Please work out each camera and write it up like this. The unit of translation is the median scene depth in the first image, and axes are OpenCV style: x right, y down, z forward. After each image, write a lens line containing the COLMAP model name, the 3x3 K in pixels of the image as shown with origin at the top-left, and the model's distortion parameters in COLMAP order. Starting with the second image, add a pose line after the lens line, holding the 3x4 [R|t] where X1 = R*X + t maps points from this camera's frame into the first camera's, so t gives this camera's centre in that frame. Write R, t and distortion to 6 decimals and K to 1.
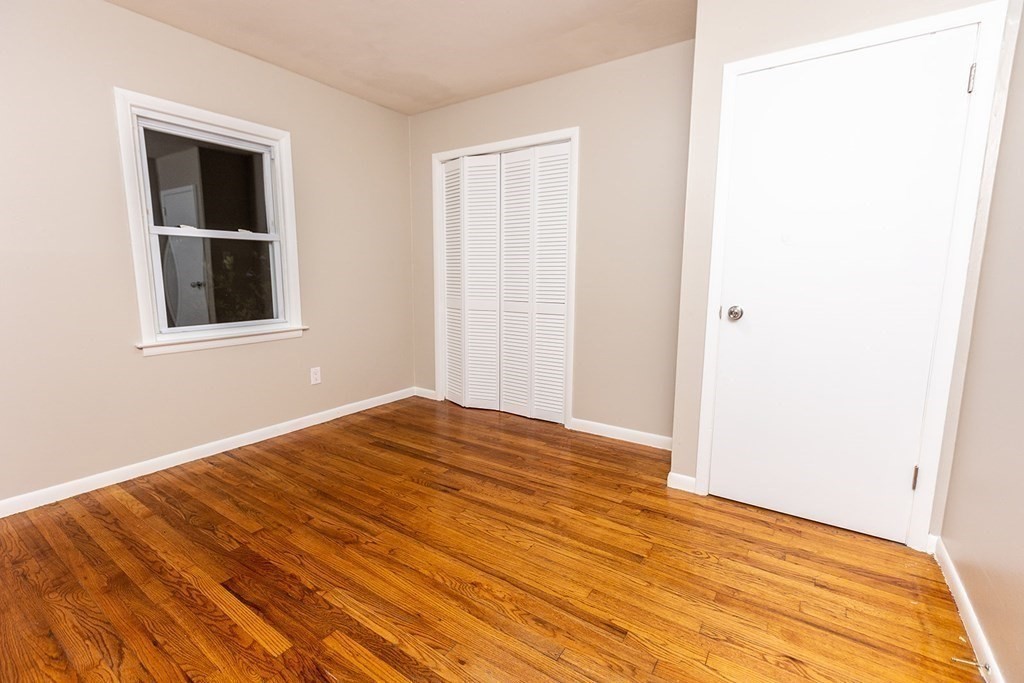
lens RADIAL K [[457.8, 0, 504.0], [0, 457.8, 336.2], [0, 0, 1]] dist [0.000299, 0.000166]
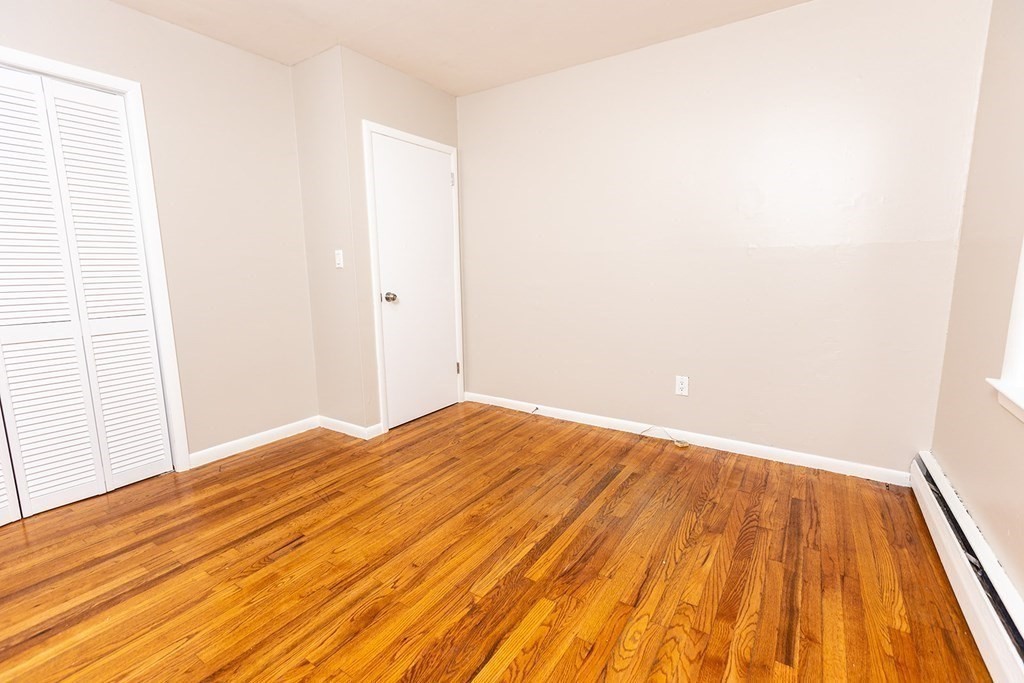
lens RADIAL K [[457.8, 0, 511.8], [0, 457.8, 339.3], [0, 0, 1]] dist [0.002925, -0.000466]
pose [[-0.016608, -0.159330, 0.987086, -0.998980], [0.152276, 0.975303, 0.159991, -0.097970], [-0.988198, 0.152967, 0.008065, 0.652851]]
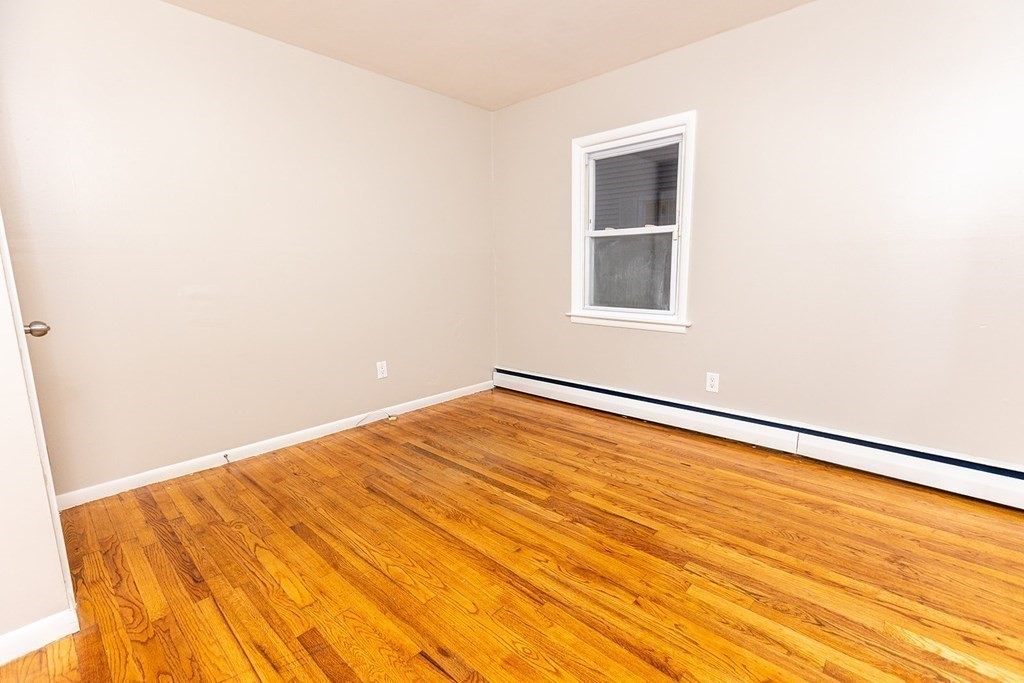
lens RADIAL K [[457.8, 0, 511.8], [0, 457.8, 339.3], [0, 0, 1]] dist [0.002925, -0.000466]
pose [[-0.989541, -0.014045, 0.143569, -0.330396], [0.029381, 0.954764, 0.295910, -0.228293], [-0.141231, 0.297034, -0.944365, 1.617762]]
